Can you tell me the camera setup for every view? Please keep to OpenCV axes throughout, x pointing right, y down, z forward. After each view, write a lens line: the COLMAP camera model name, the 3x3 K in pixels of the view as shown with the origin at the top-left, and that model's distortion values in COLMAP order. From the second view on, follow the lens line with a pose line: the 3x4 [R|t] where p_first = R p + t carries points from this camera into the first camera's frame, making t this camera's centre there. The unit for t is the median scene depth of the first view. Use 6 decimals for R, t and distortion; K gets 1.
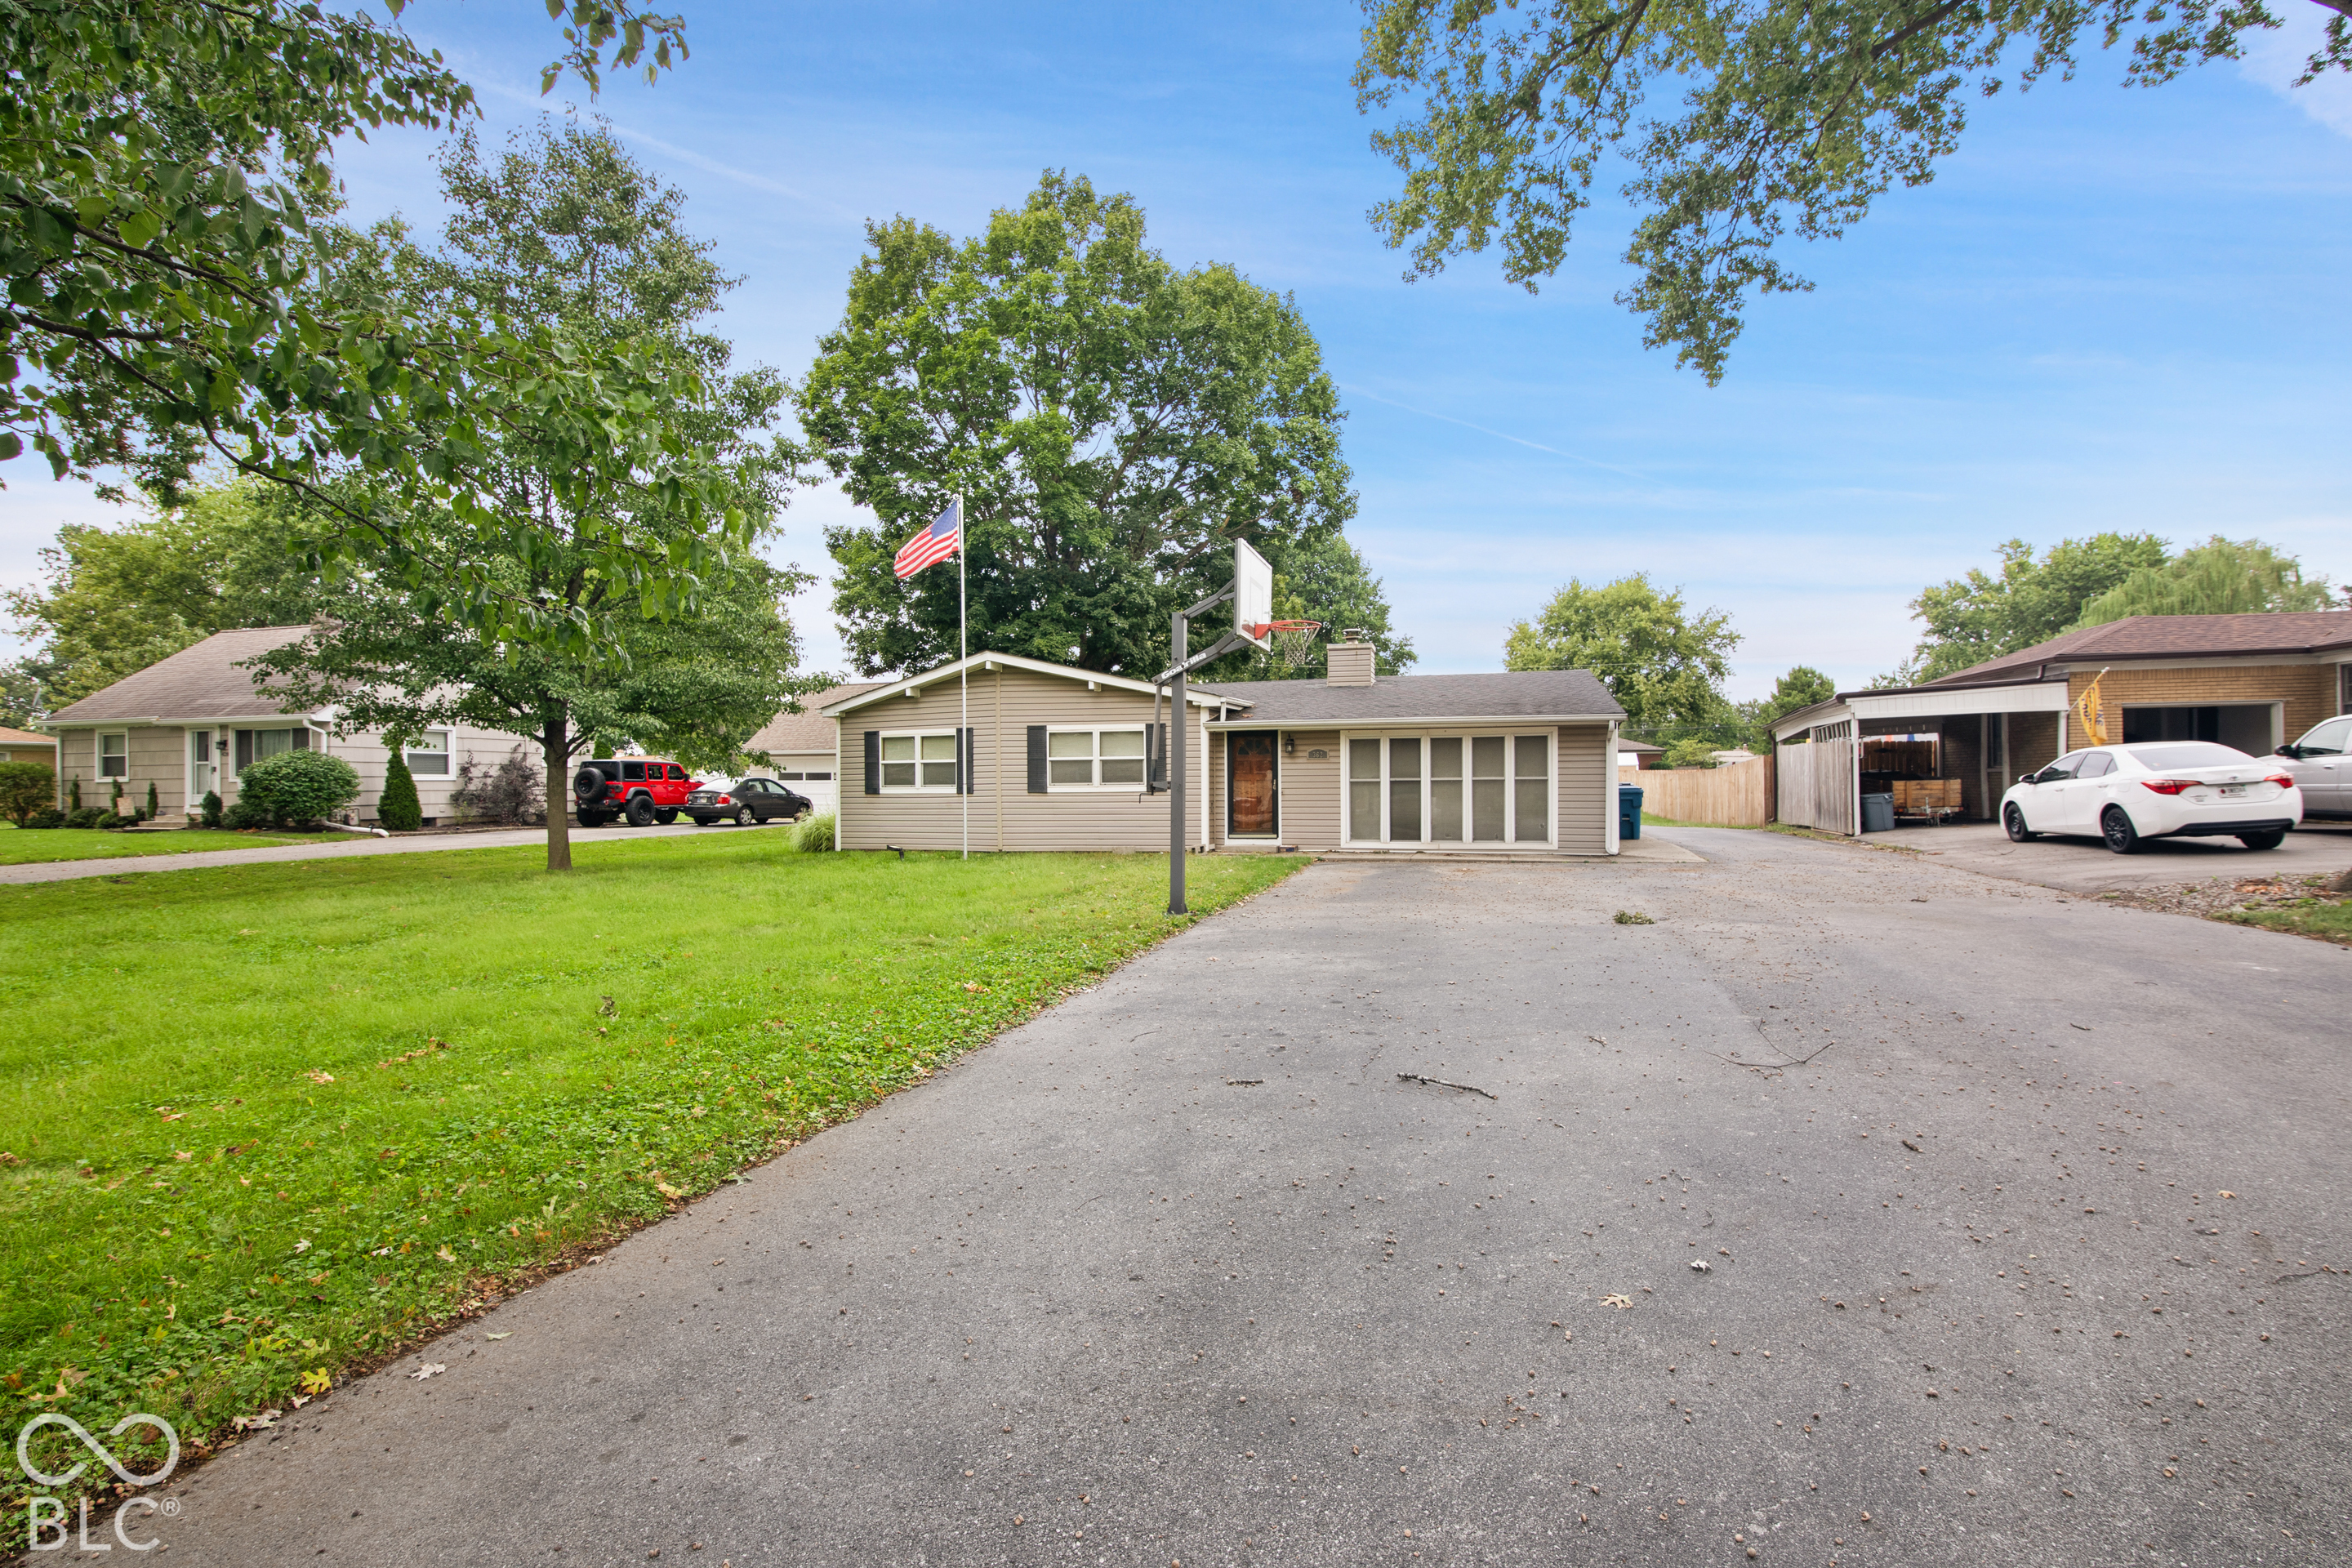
lens RADIAL K [[1086.0, 0, 1176.0], [0, 1086.0, 824.9], [0, 0, 1]] dist [-0.000168, -0.000019]
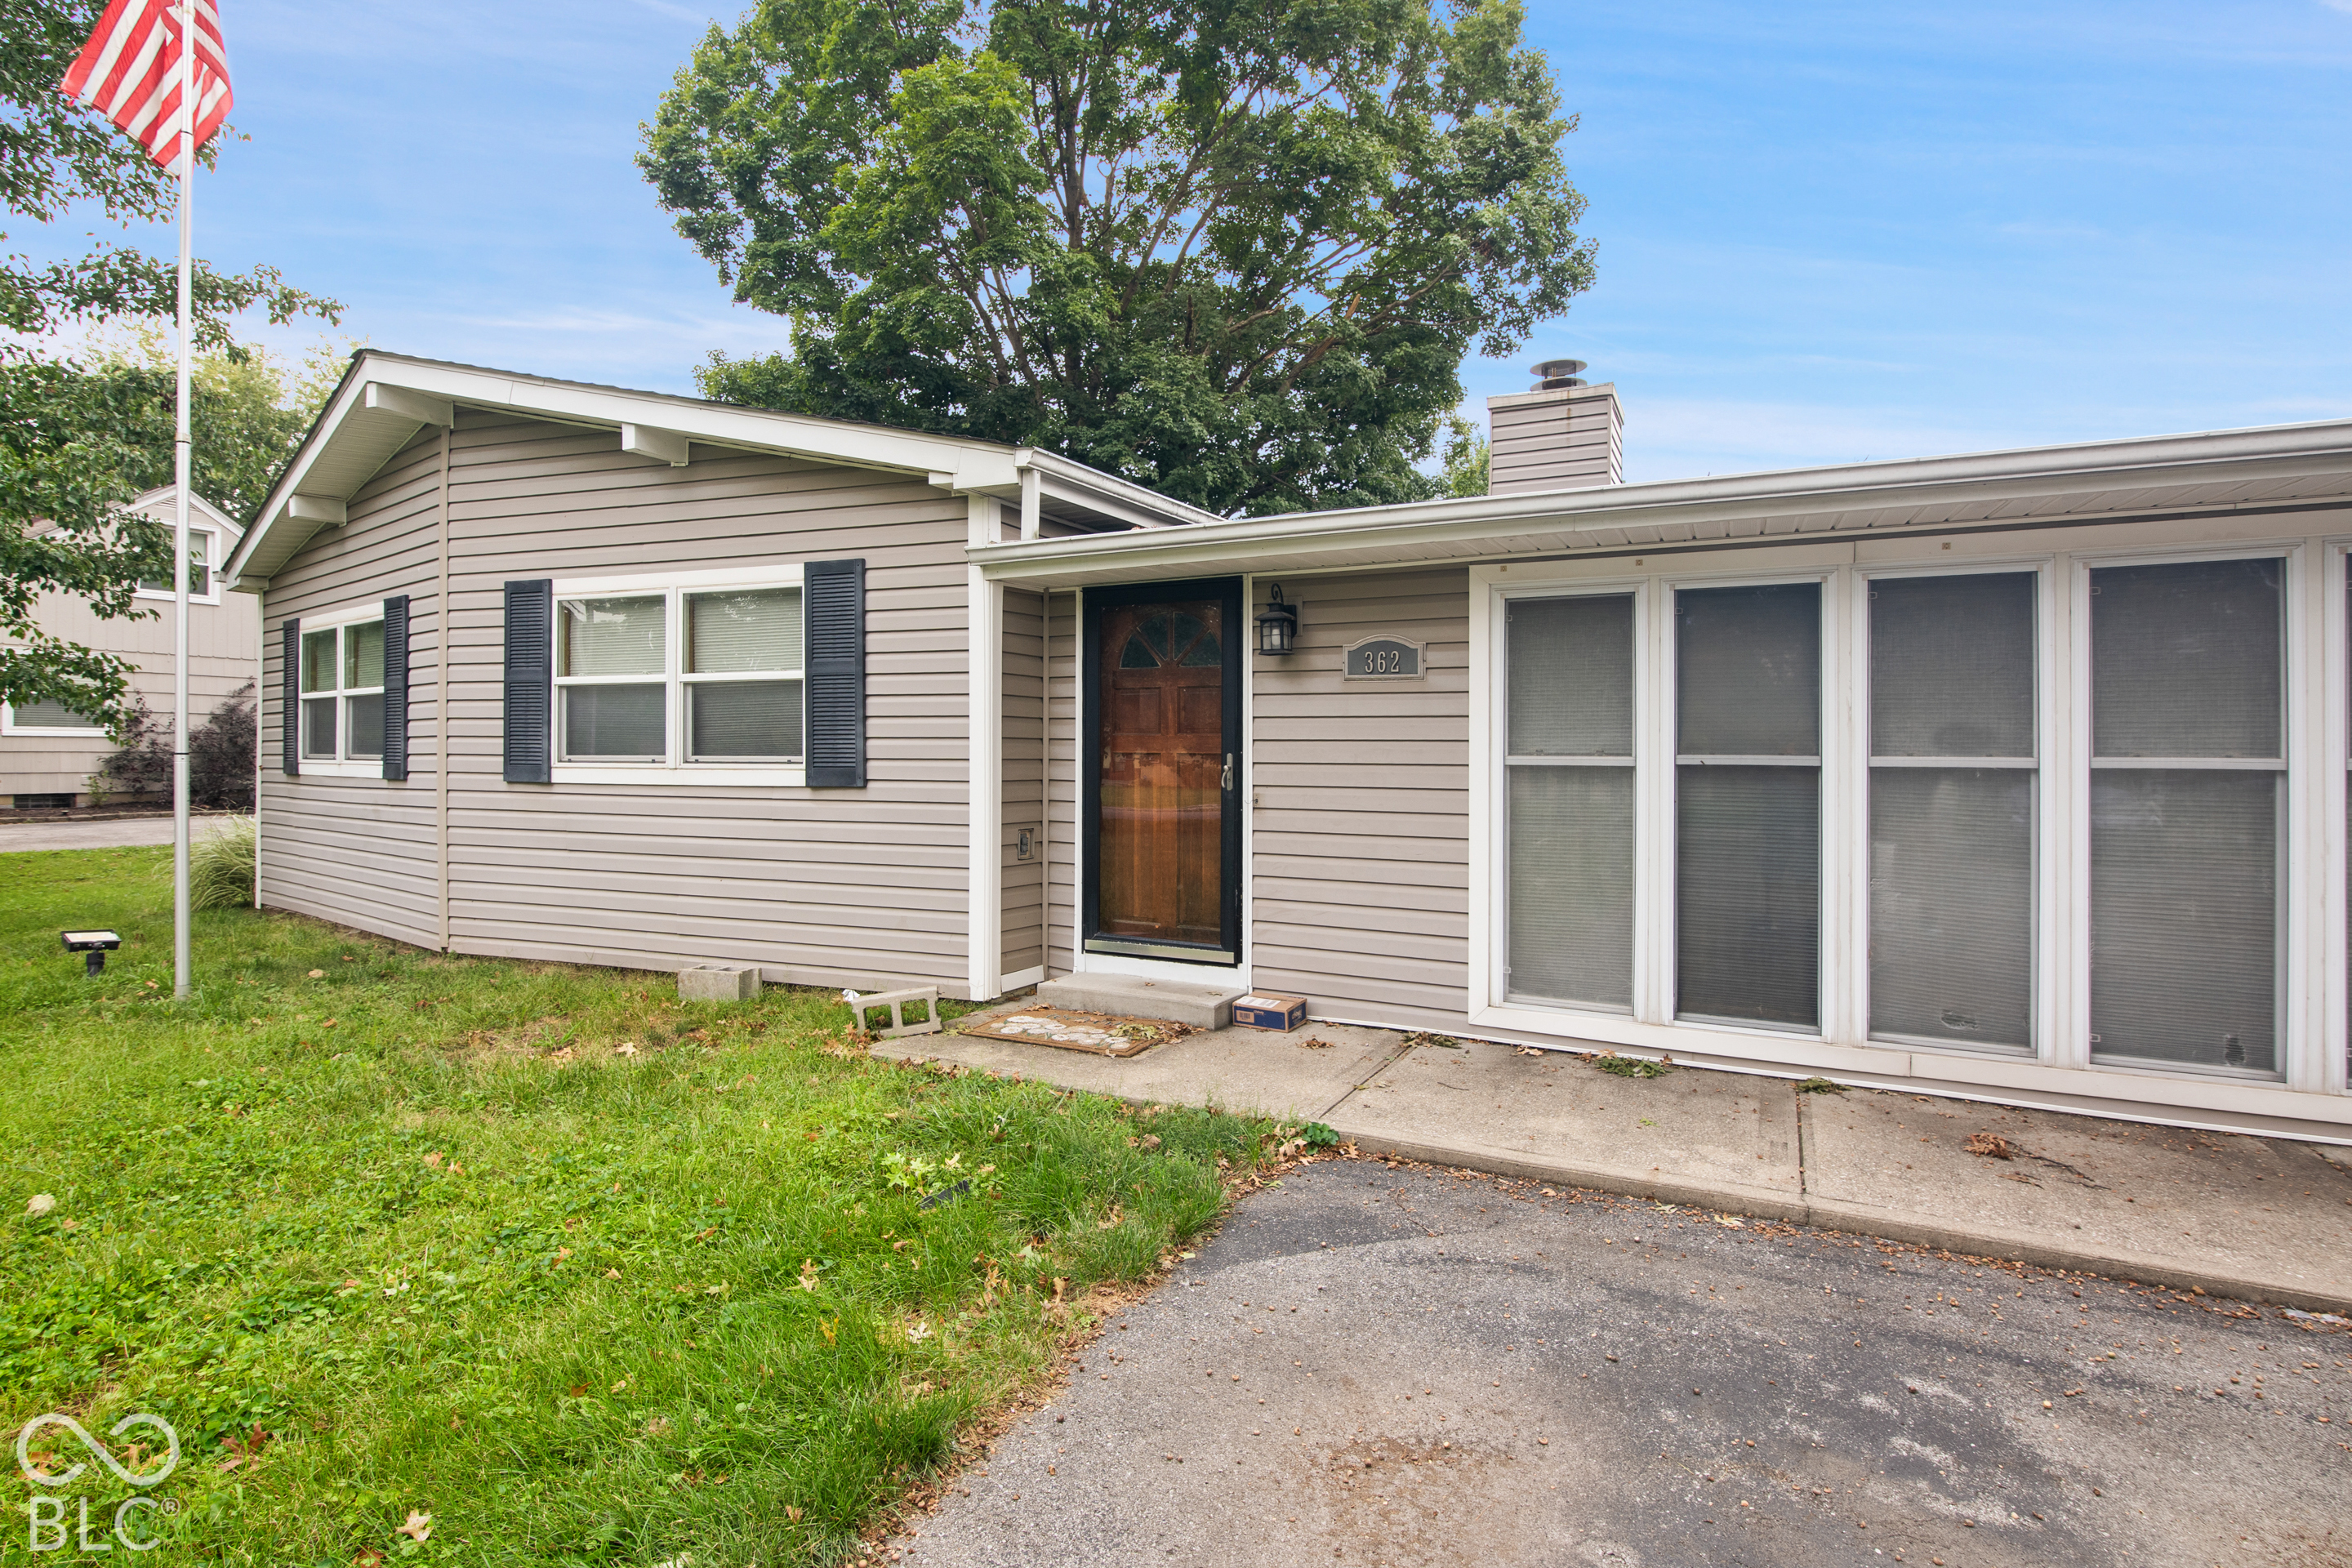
lens RADIAL K [[1109.7, 0, 1177.6], [0, 1109.7, 746.5], [0, 0, 1]] dist [-0.001390, -0.000095]
pose [[0.978517, 0.012134, -0.205811, 0.135609], [-0.021102, 0.998918, -0.041436, -0.031476], [0.205086, 0.044888, 0.977714, 0.717584]]
